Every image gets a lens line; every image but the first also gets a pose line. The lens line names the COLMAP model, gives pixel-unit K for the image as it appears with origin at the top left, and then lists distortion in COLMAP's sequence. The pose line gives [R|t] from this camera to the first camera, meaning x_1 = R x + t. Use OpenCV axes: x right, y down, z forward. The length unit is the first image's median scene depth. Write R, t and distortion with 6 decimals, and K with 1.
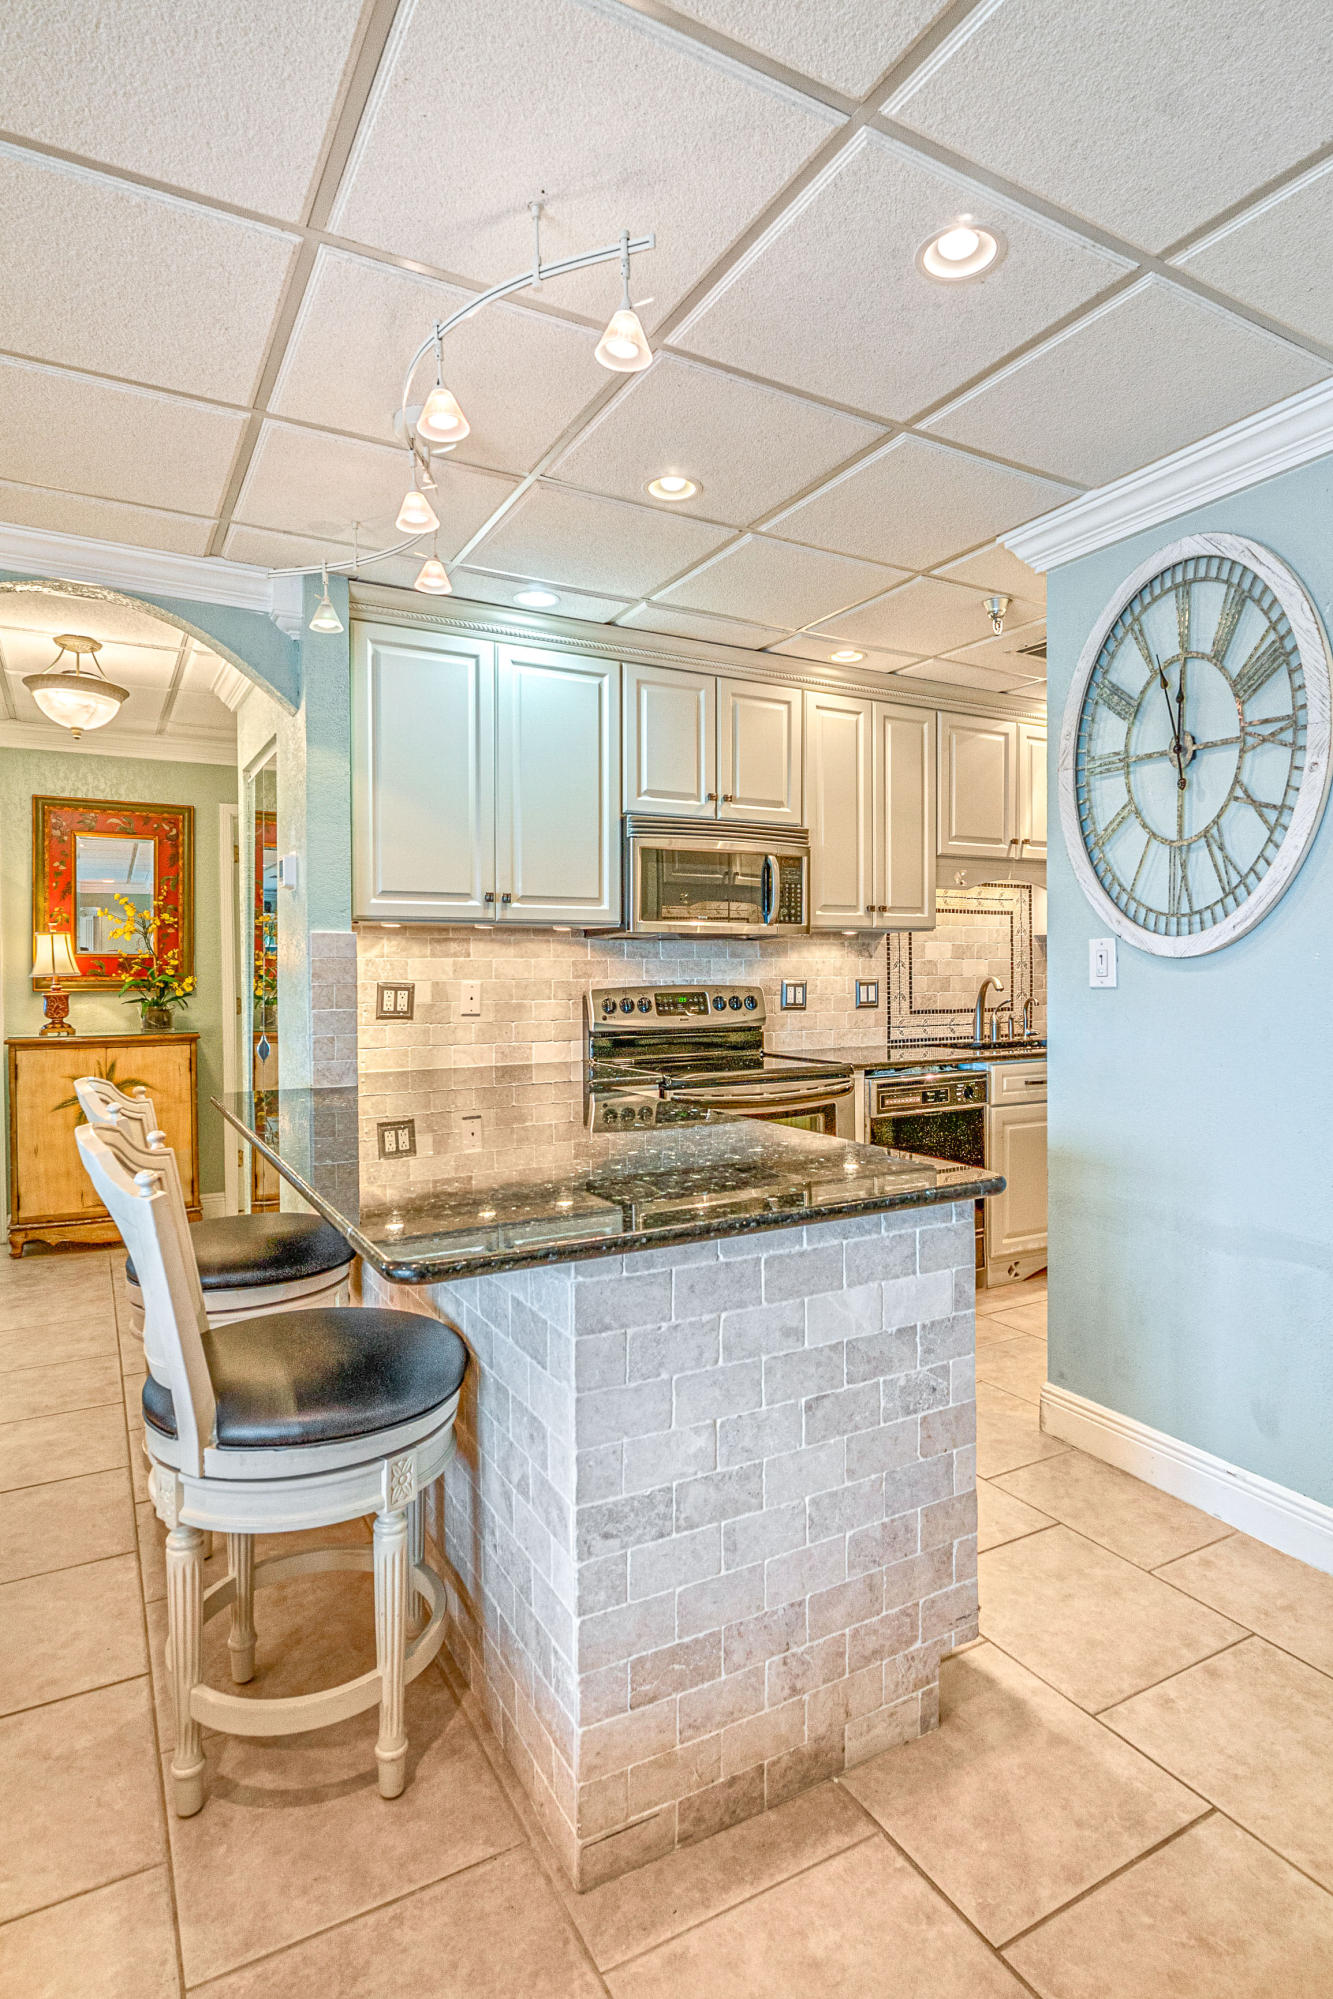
lens RADIAL K [[1053.3, 0, 675.1], [0, 1053.3, 998.3], [0, 0, 1]] dist [-0.000365, -0.001425]
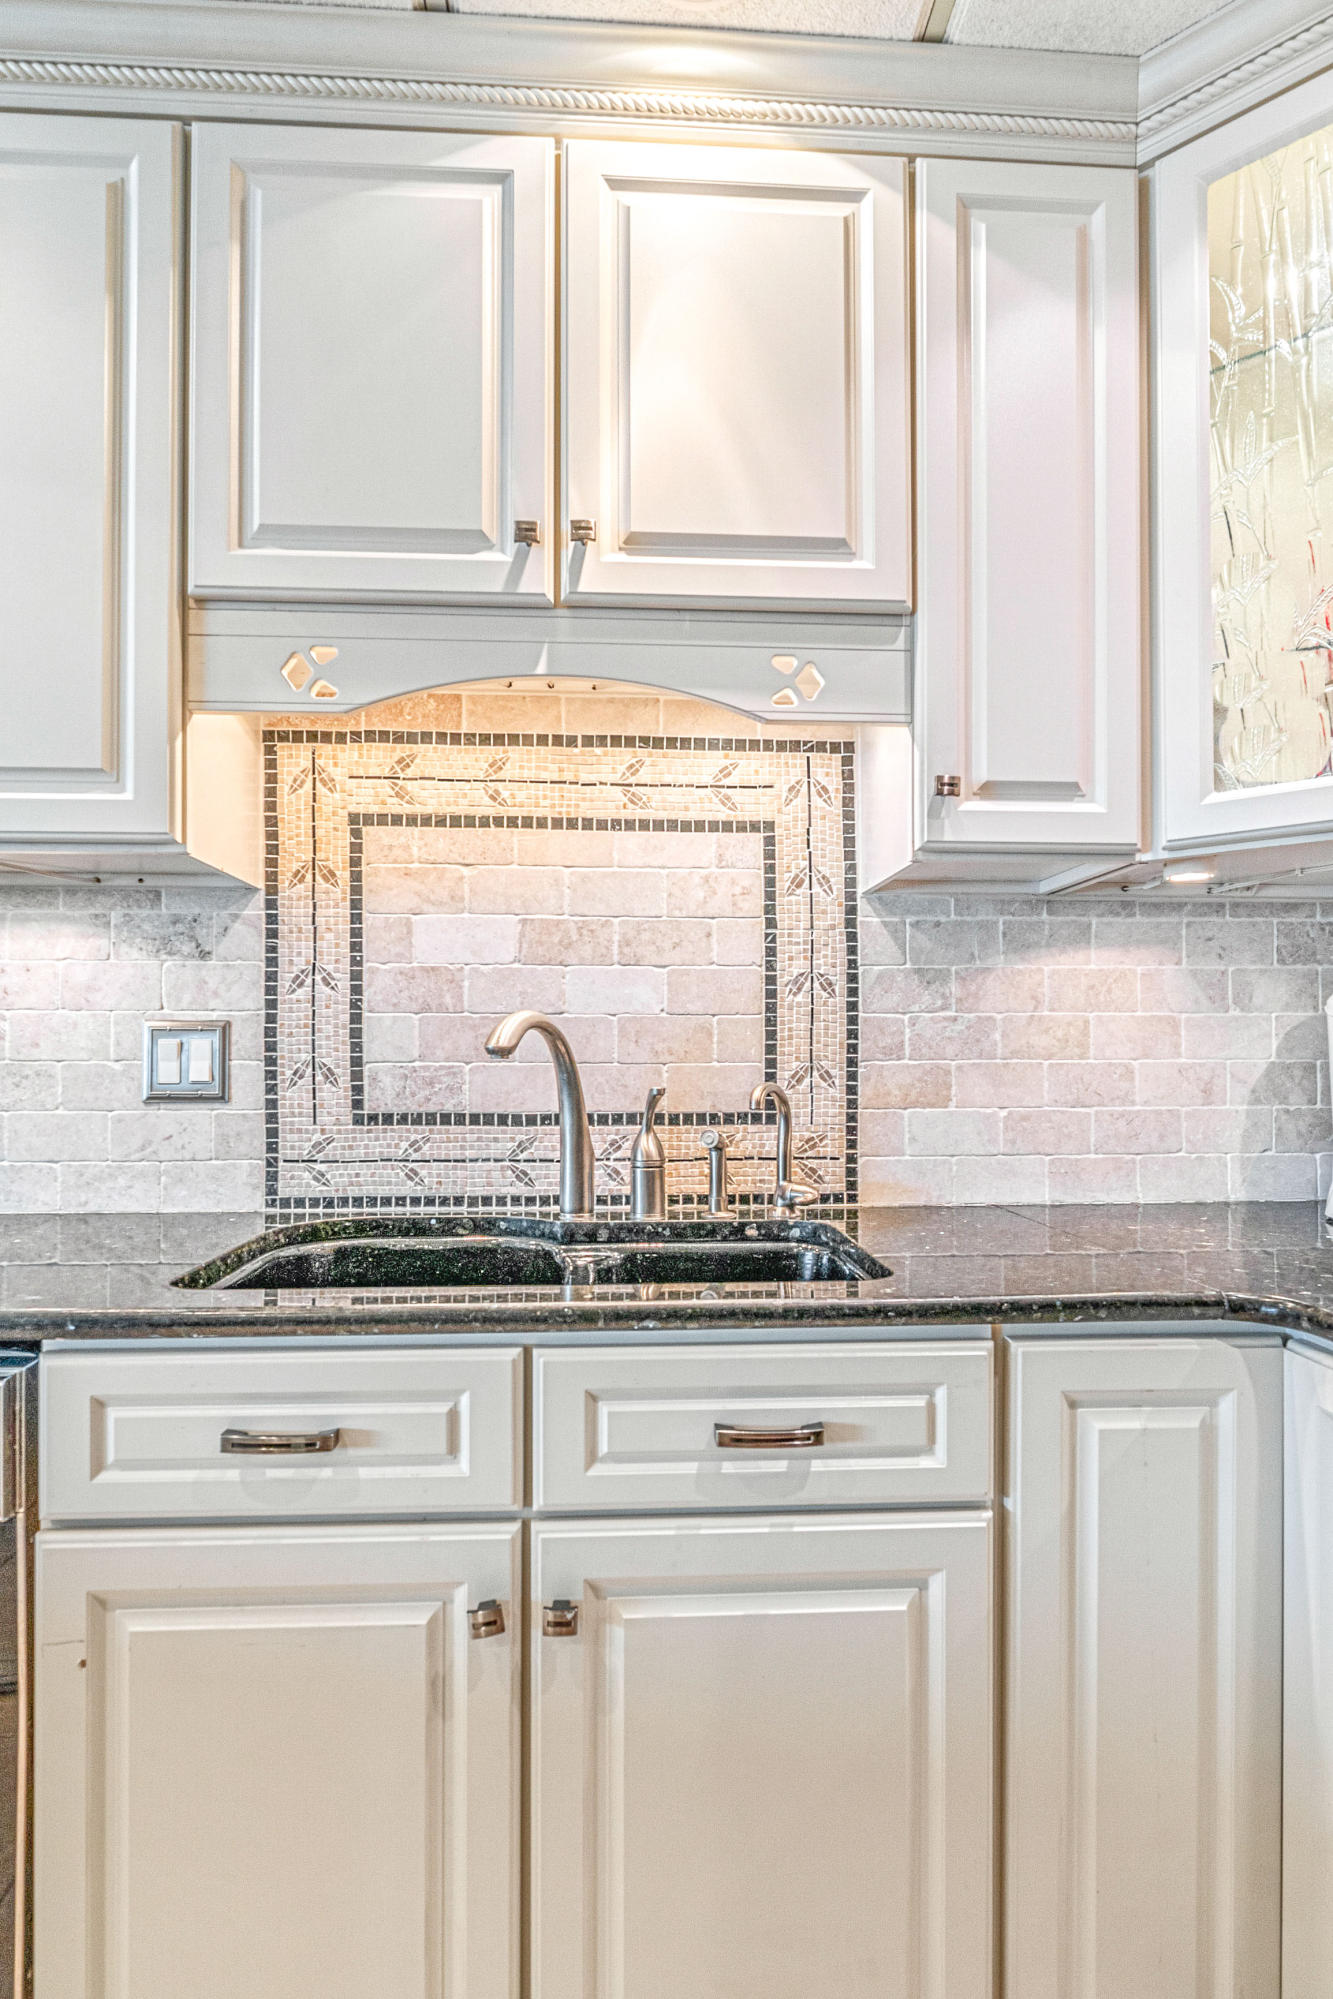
lens RADIAL K [[1070.4, 0, 666.5], [0, 1070.4, 1050.6], [0, 0, 1]] dist [-0.000308, -0.001581]
pose [[0.899841, 0.000392, -0.436217, 0.600881], [-0.016015, 0.999355, -0.032140, 0.001136], [0.435923, 0.035907, 0.899267, 0.941700]]
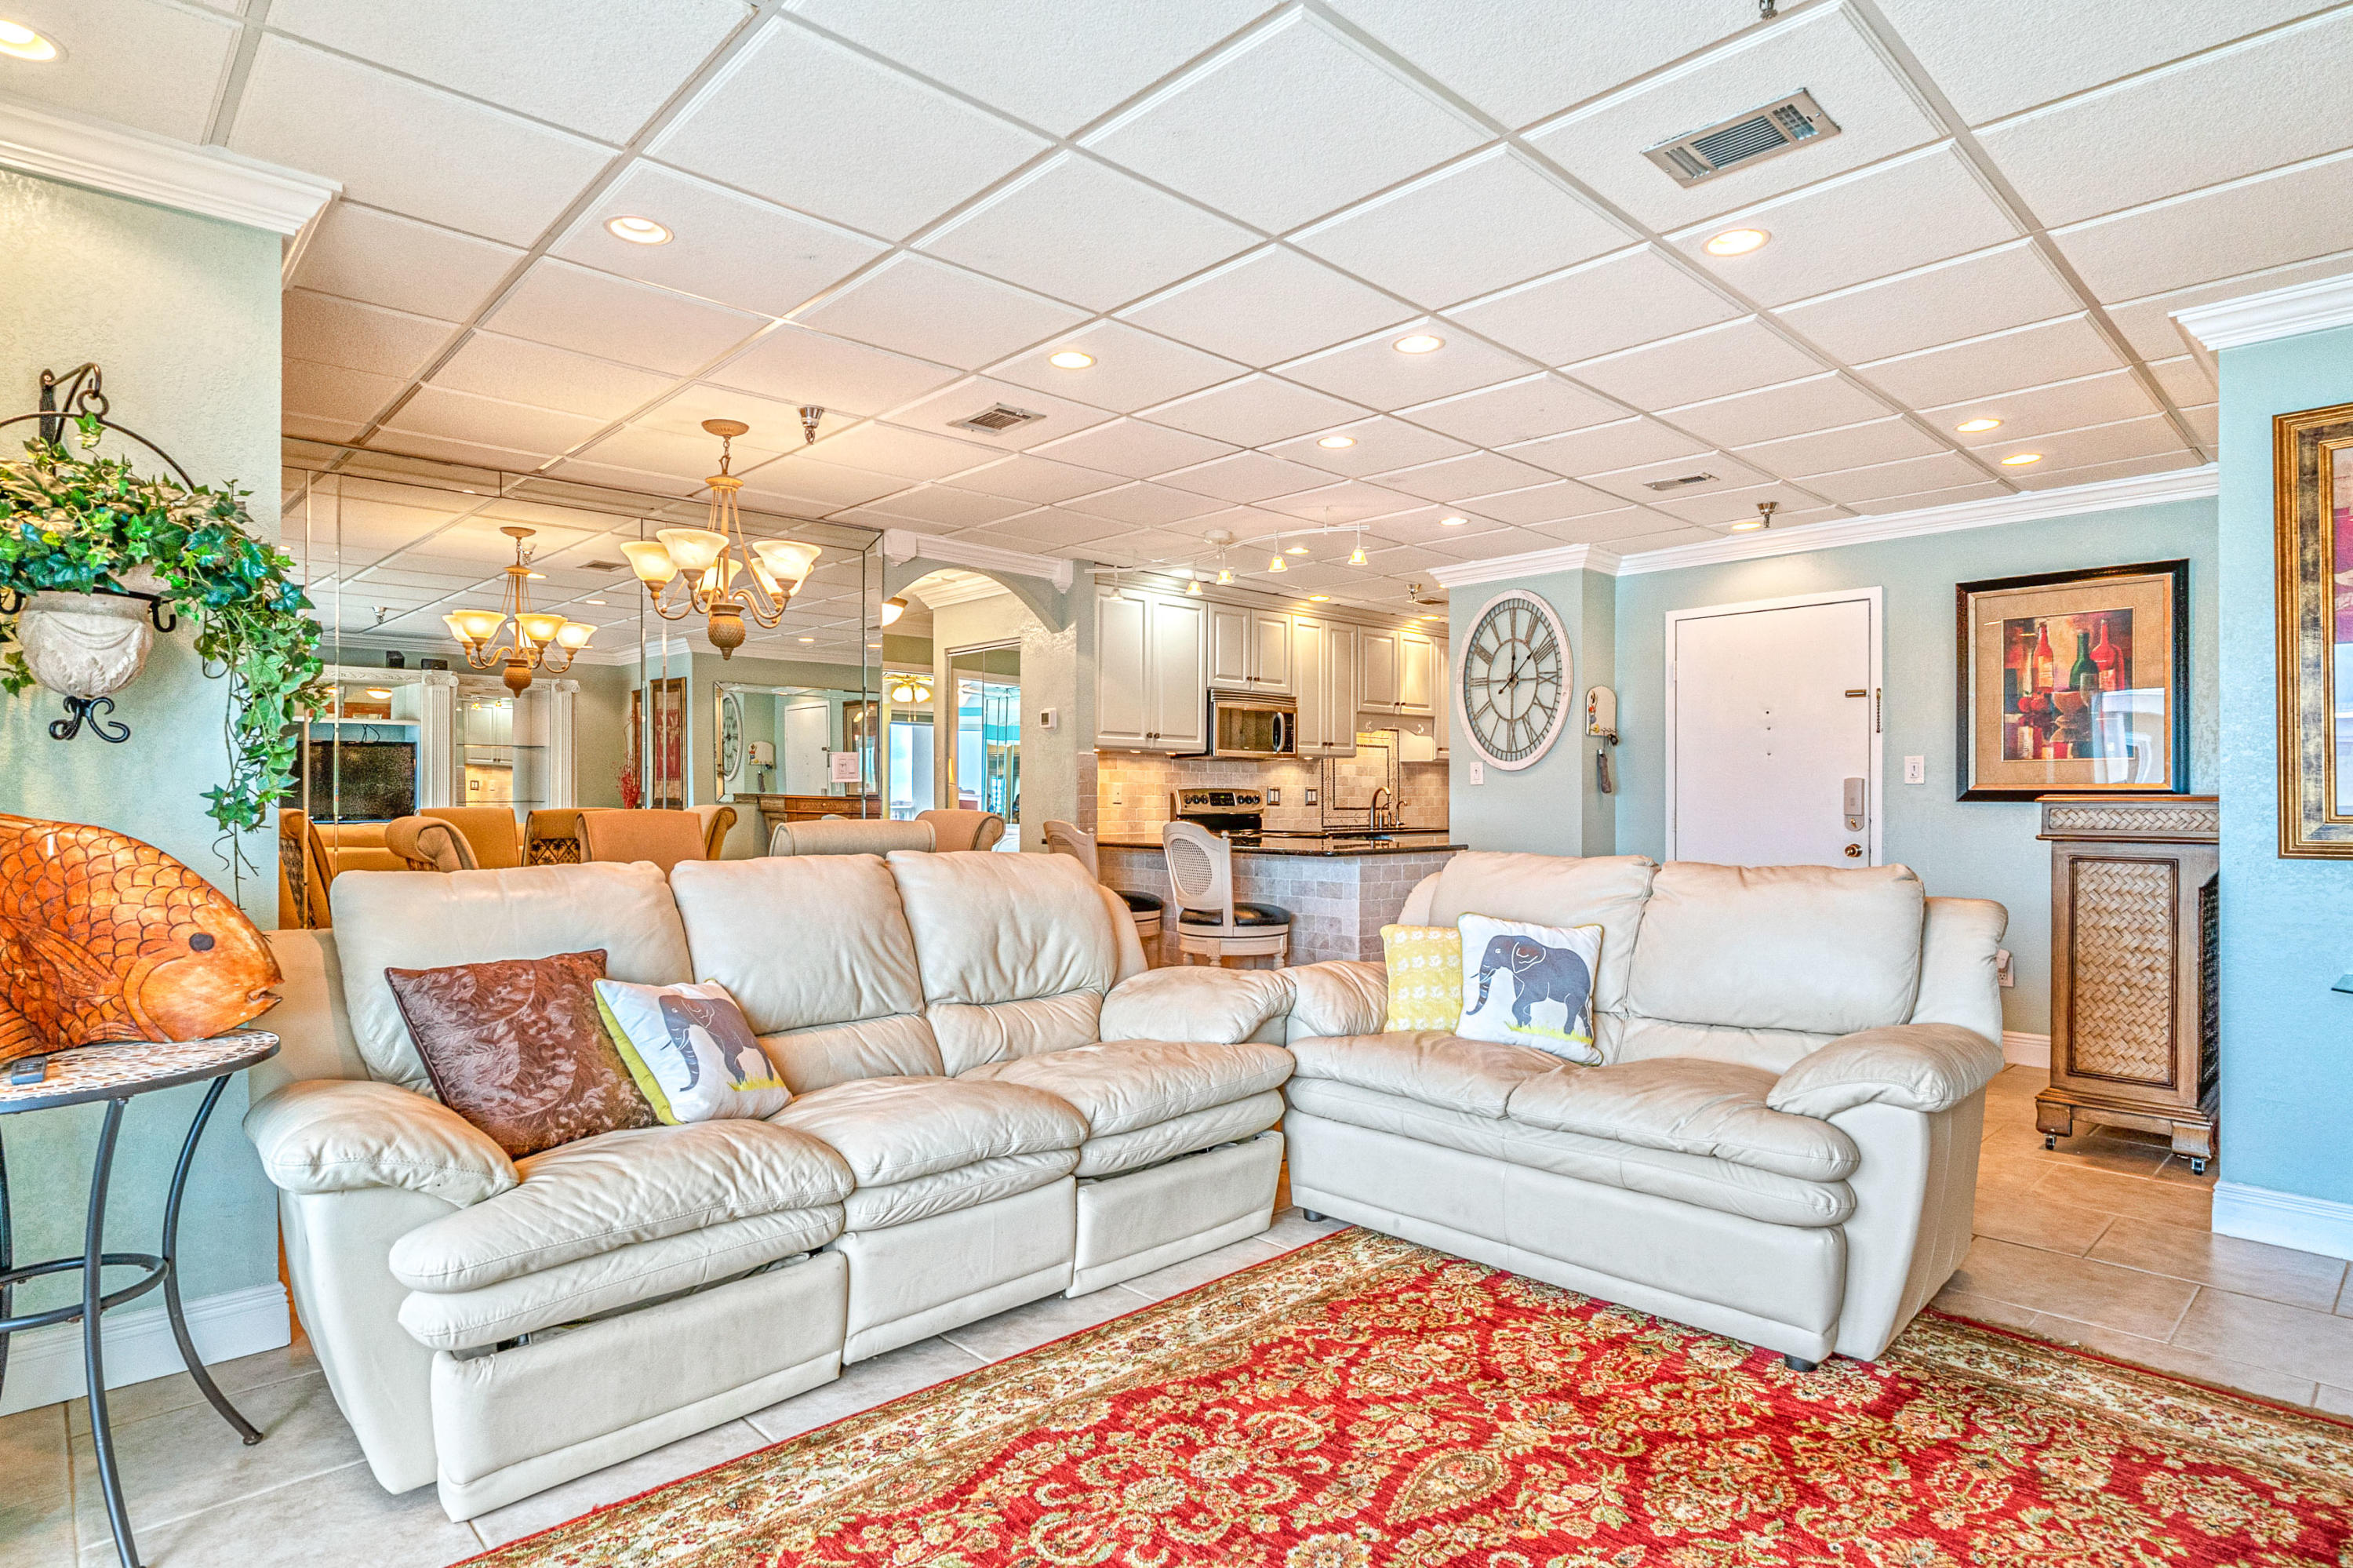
lens RADIAL K [[1239.9, 0, 1172.7], [0, 1239.9, 807.0], [0, 0, 1]] dist [-0.000365, -0.001425]
pose [[0.969536, 0.004450, 0.244907, -0.602801], [0.001094, 0.999746, -0.022499, 0.067343], [-0.244945, 0.022082, 0.969285, -0.961950]]
